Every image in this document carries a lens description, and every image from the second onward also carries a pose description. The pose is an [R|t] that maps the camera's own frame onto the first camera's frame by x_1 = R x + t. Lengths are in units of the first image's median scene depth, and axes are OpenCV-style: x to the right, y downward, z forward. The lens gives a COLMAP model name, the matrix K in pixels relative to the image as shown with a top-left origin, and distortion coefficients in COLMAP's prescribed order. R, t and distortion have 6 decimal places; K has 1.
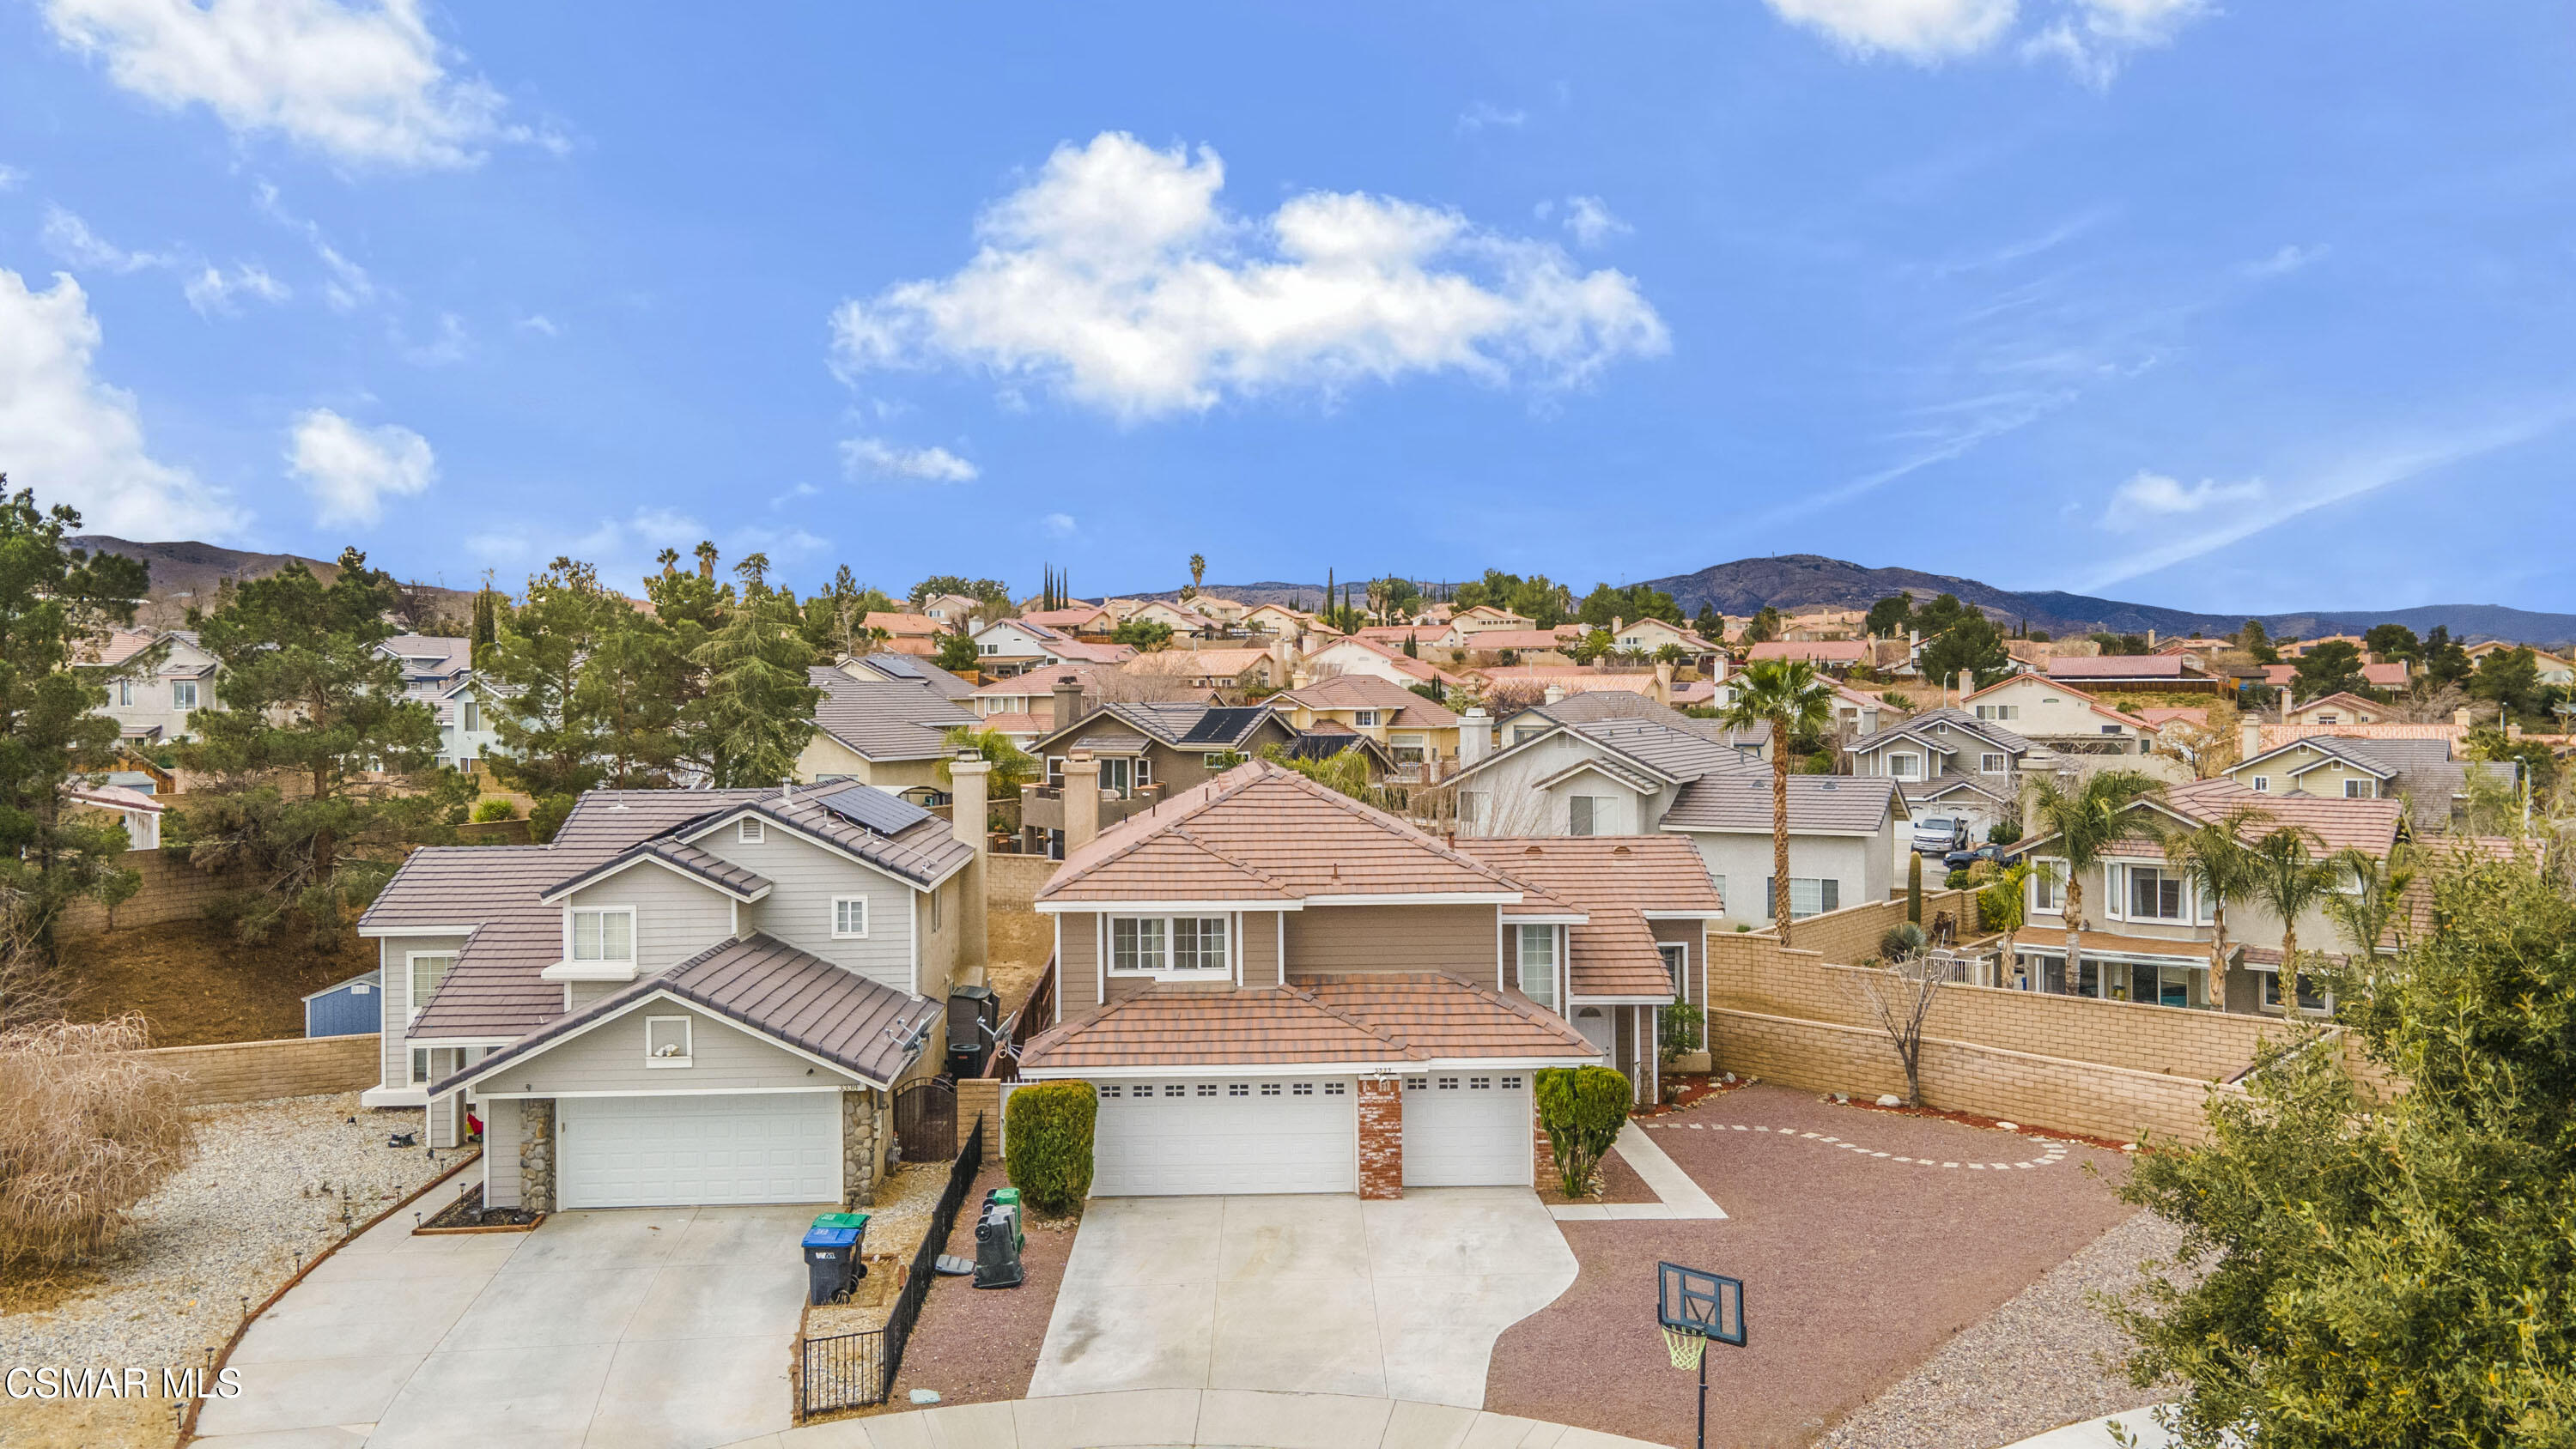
lens RADIAL K [[1861.1, 0, 1295.3], [0, 1861.1, 702.0], [0, 0, 1]] dist [0.029724, 0.031790]
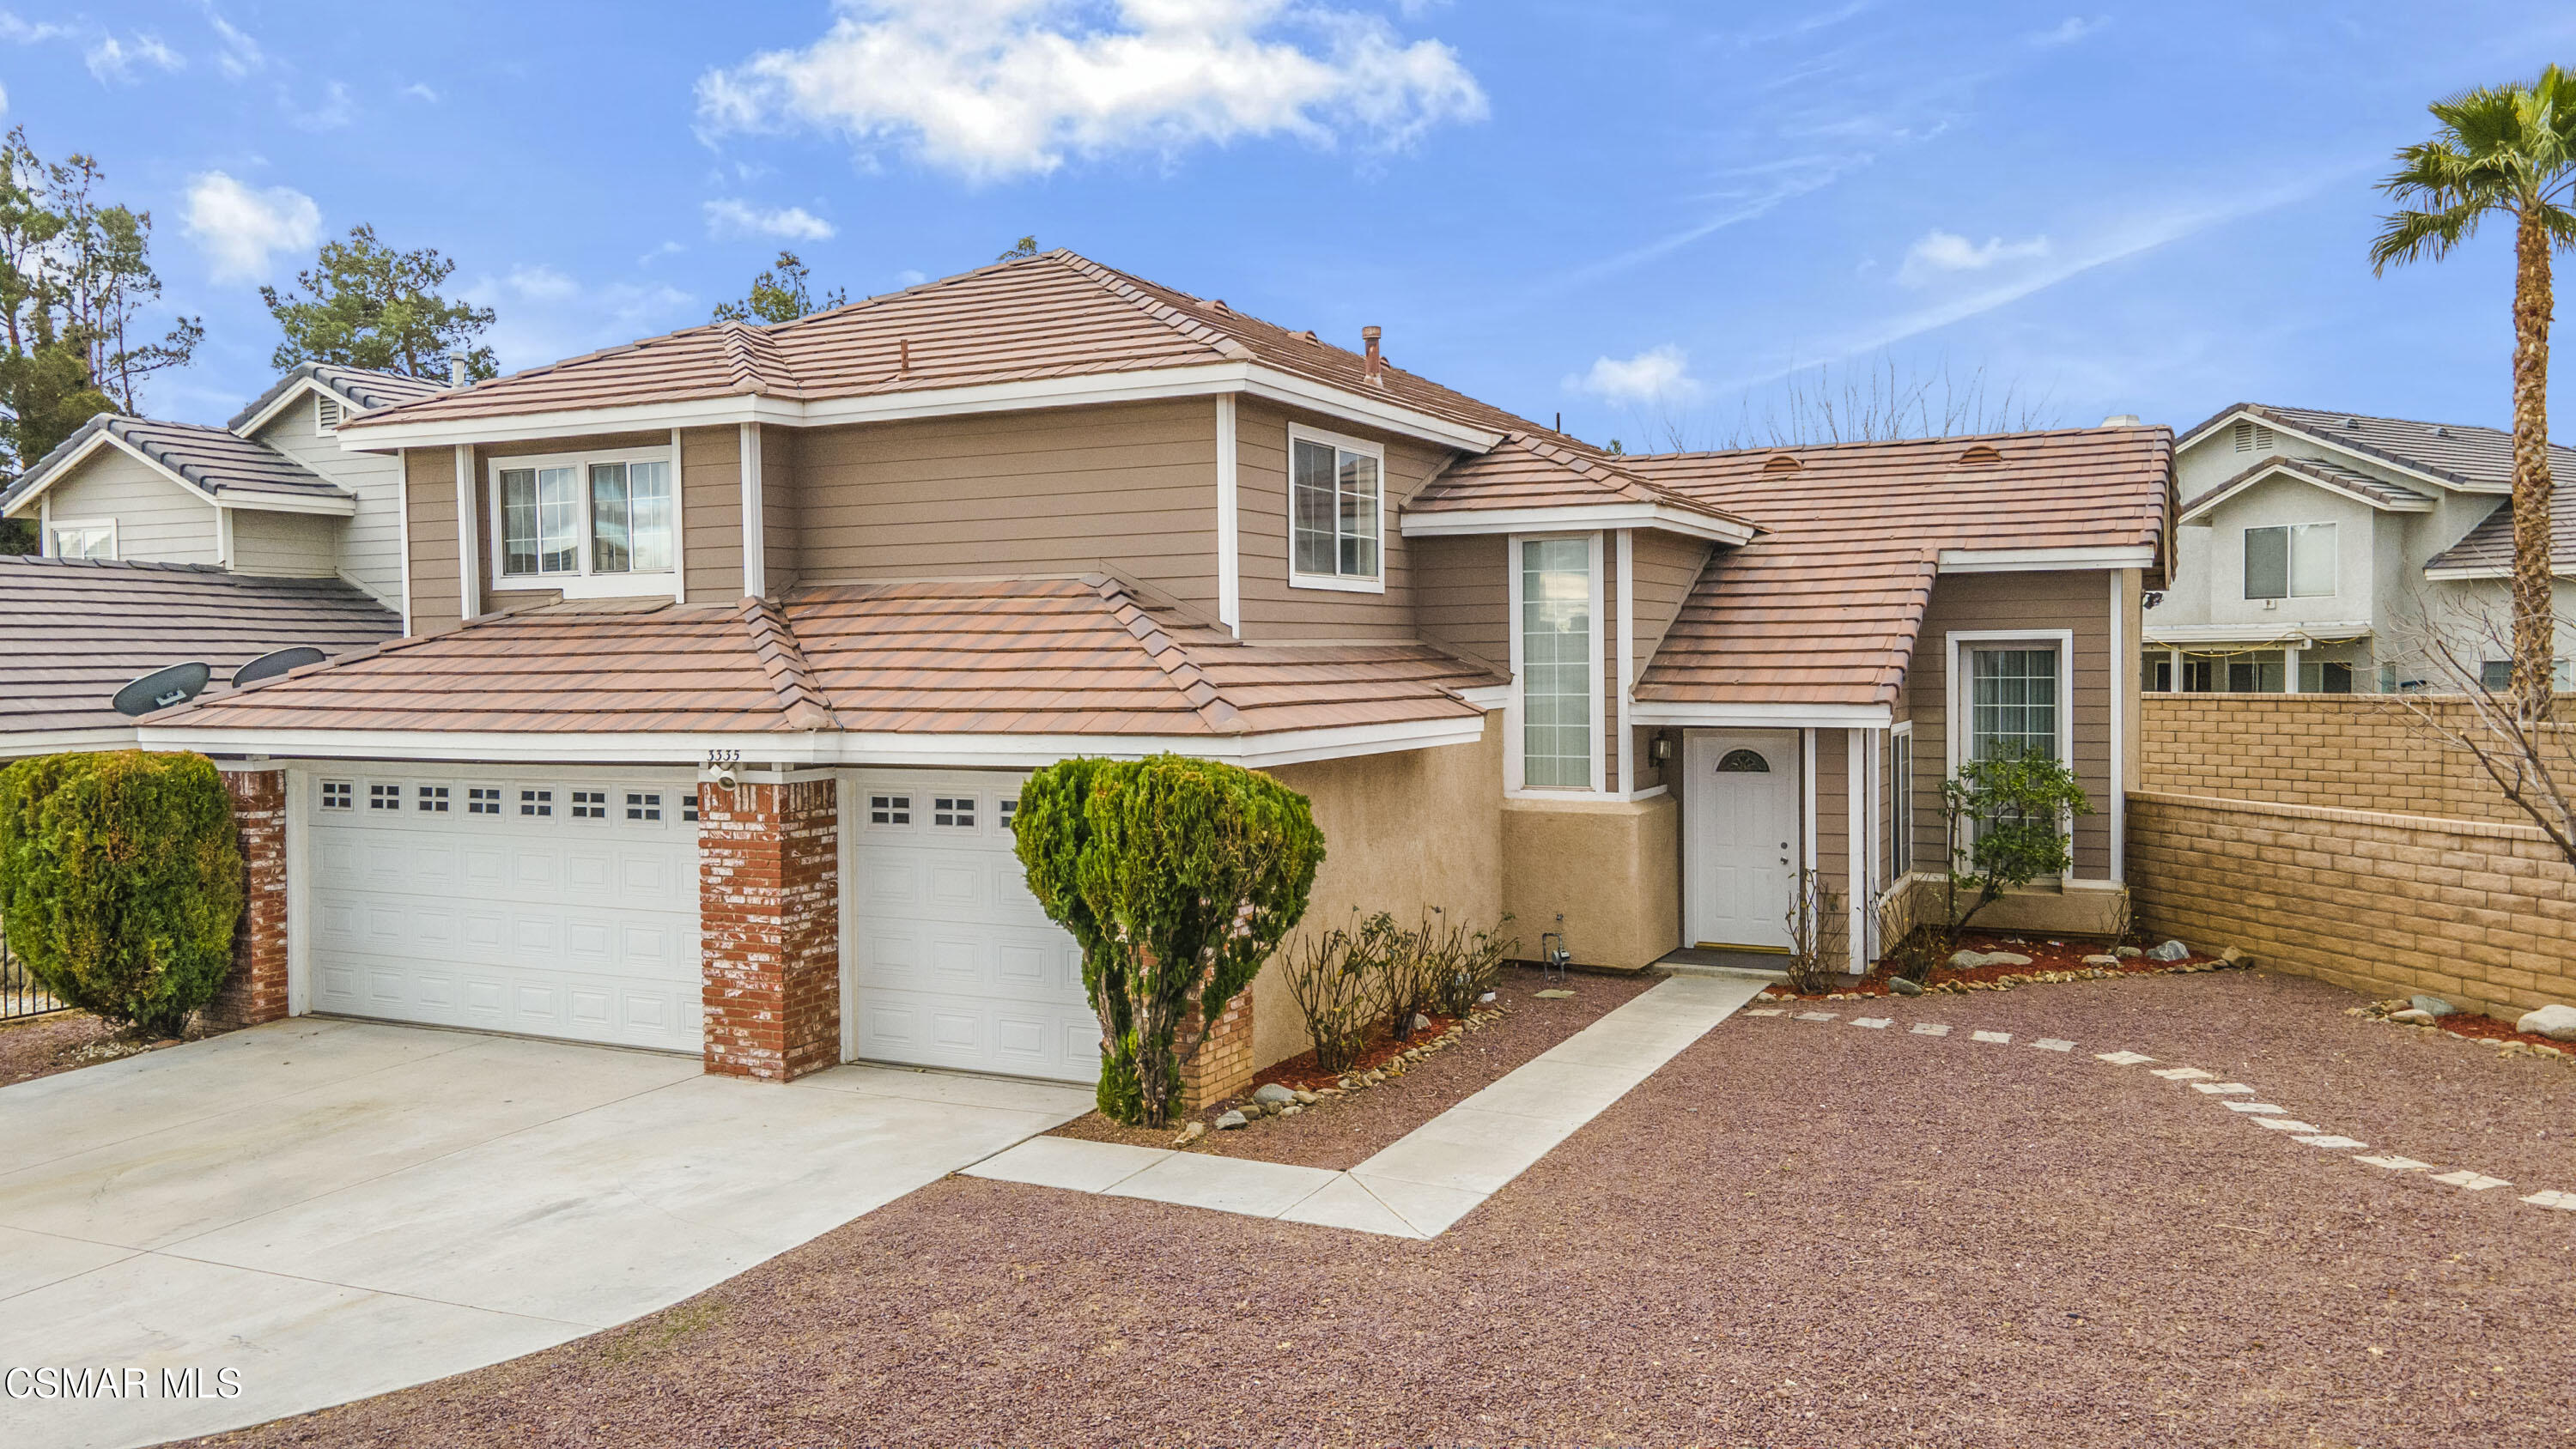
lens RADIAL K [[1861.1, 0, 1285.5], [0, 1861.1, 730.0], [0, 0, 1]] dist [0.029724, 0.031790]
pose [[0.872841, 0.014293, -0.487795, 0.297092], [0.004973, 0.999259, 0.038177, 0.152064], [0.487979, -0.035748, 0.872123, 0.608736]]
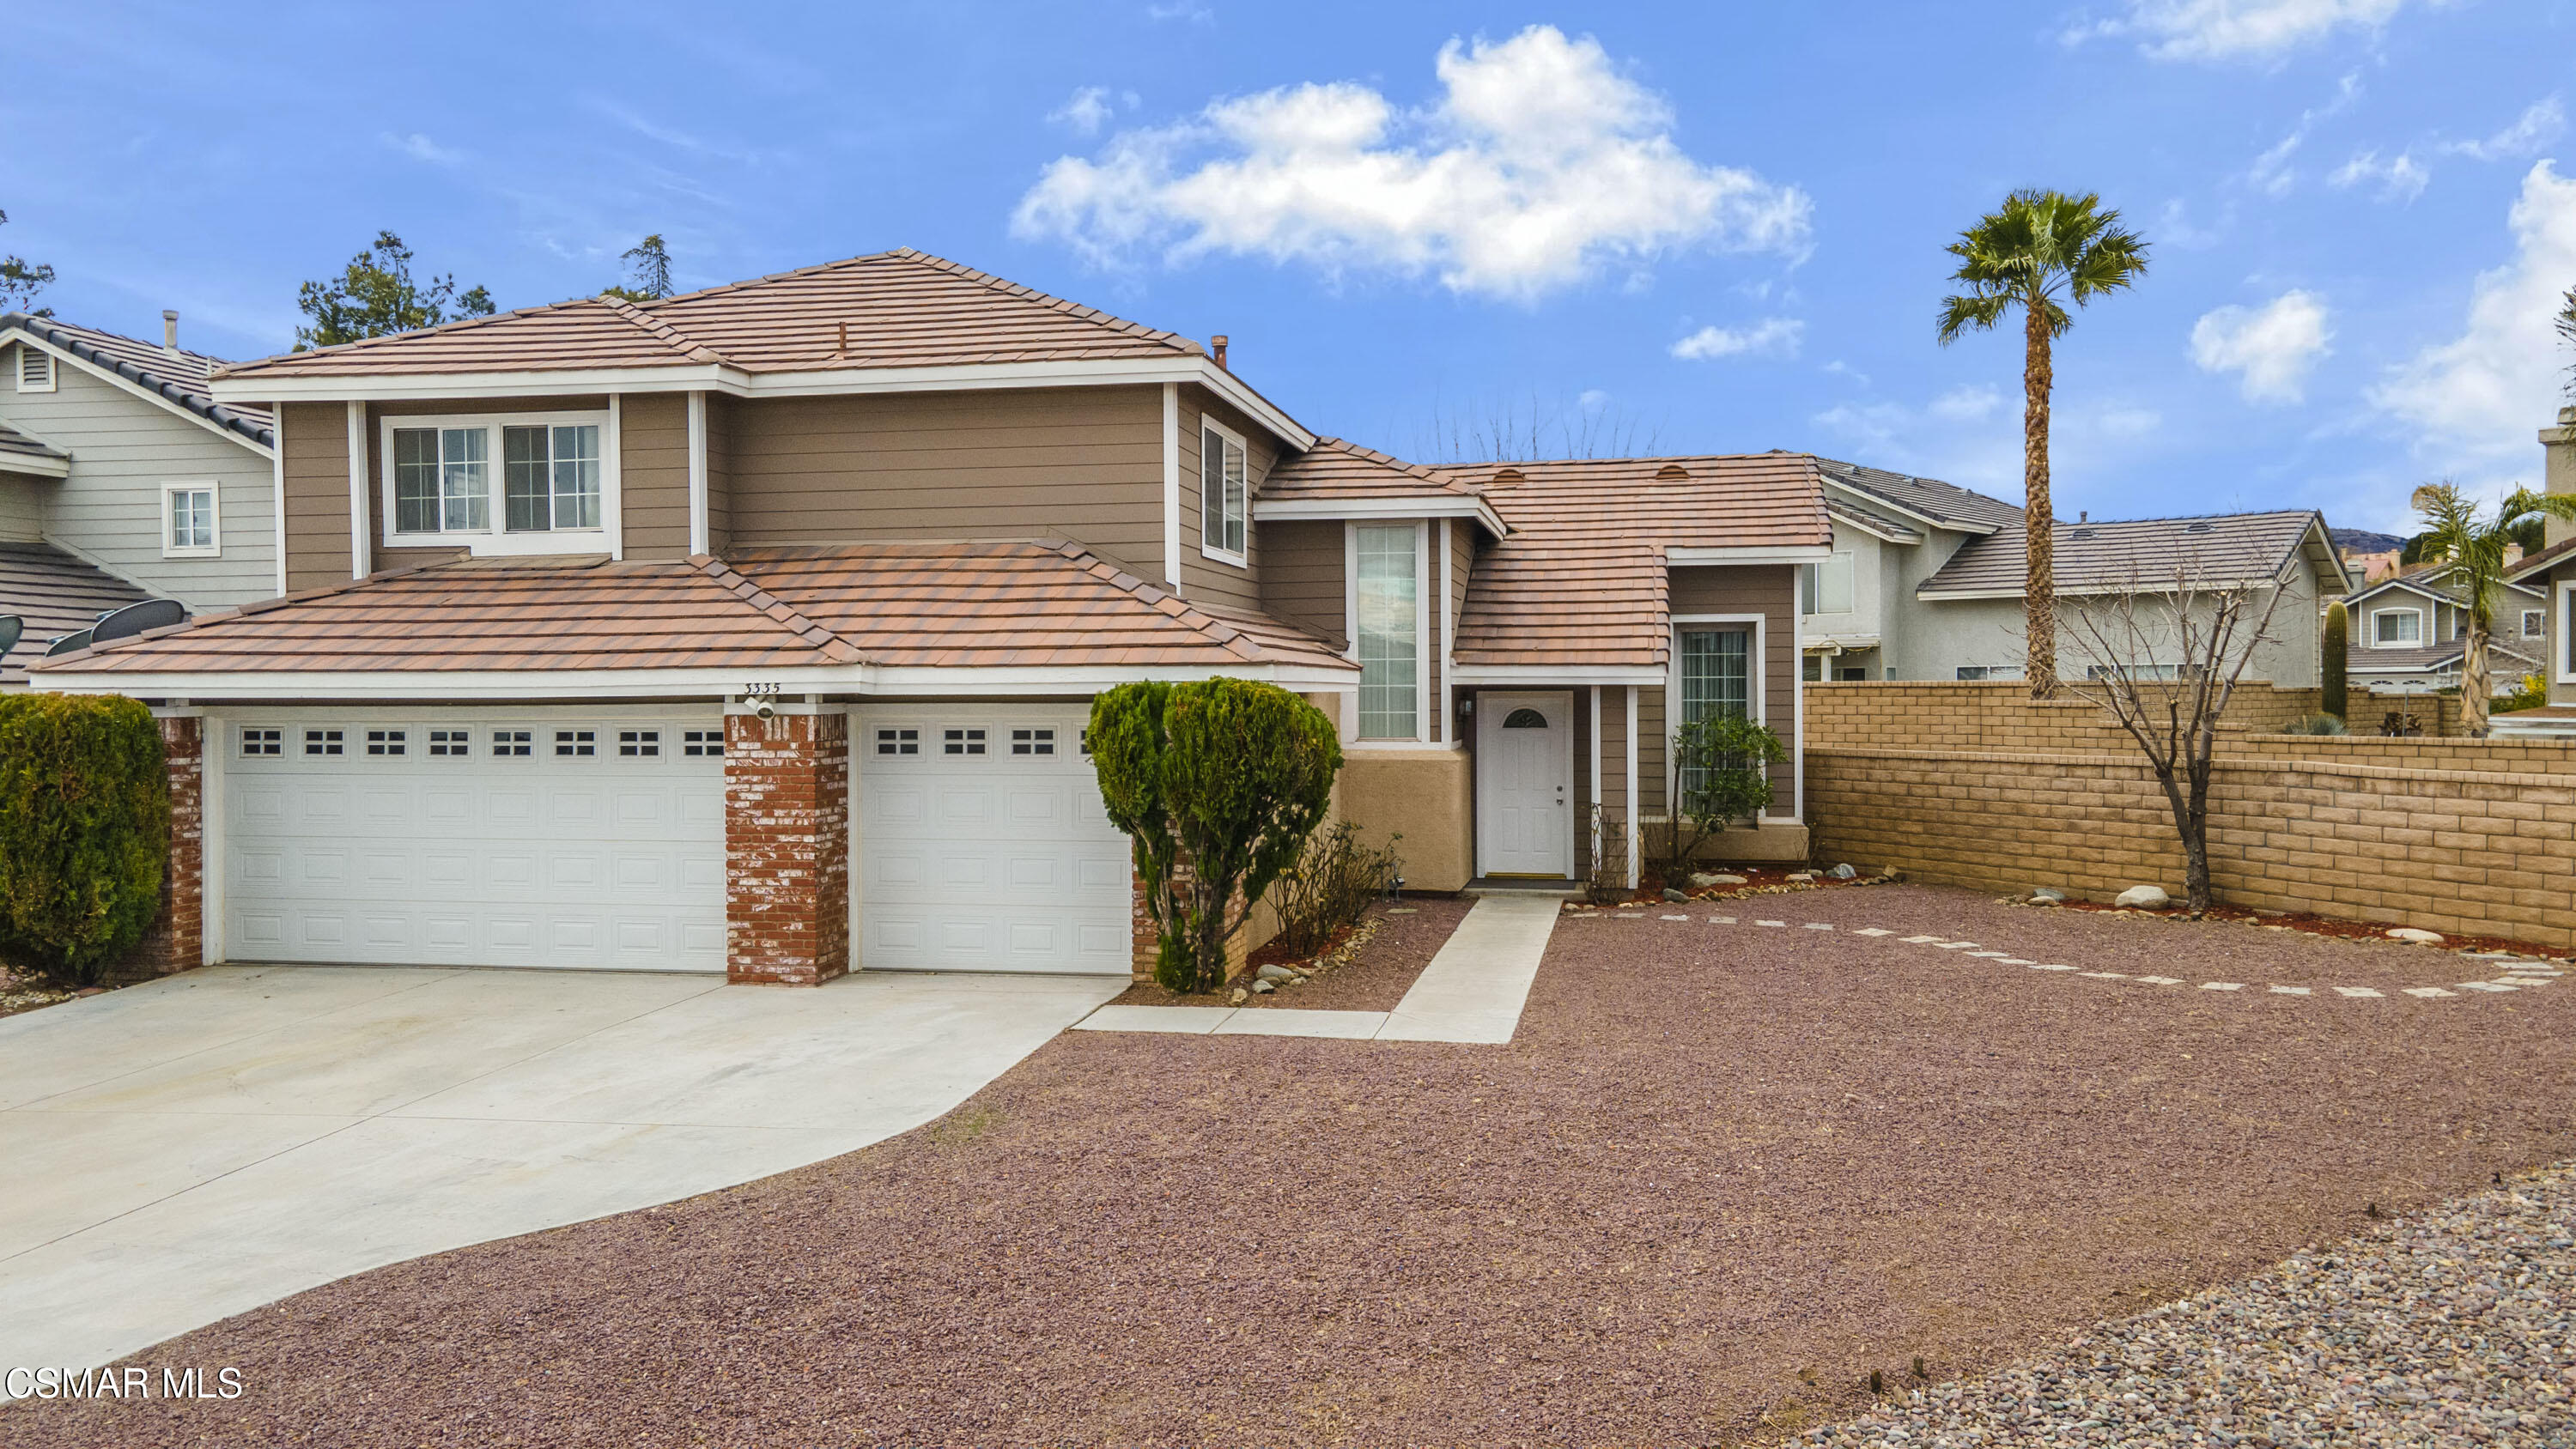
lens RADIAL K [[1861.1, 0, 1283.2], [0, 1861.1, 726.7], [0, 0, 1]] dist [0.029724, 0.031790]
pose [[0.970894, 0.004451, -0.239467, 0.231827], [0.000326, 0.999802, 0.019907, 0.169538], [0.239508, -0.019406, 0.970700, 0.517745]]
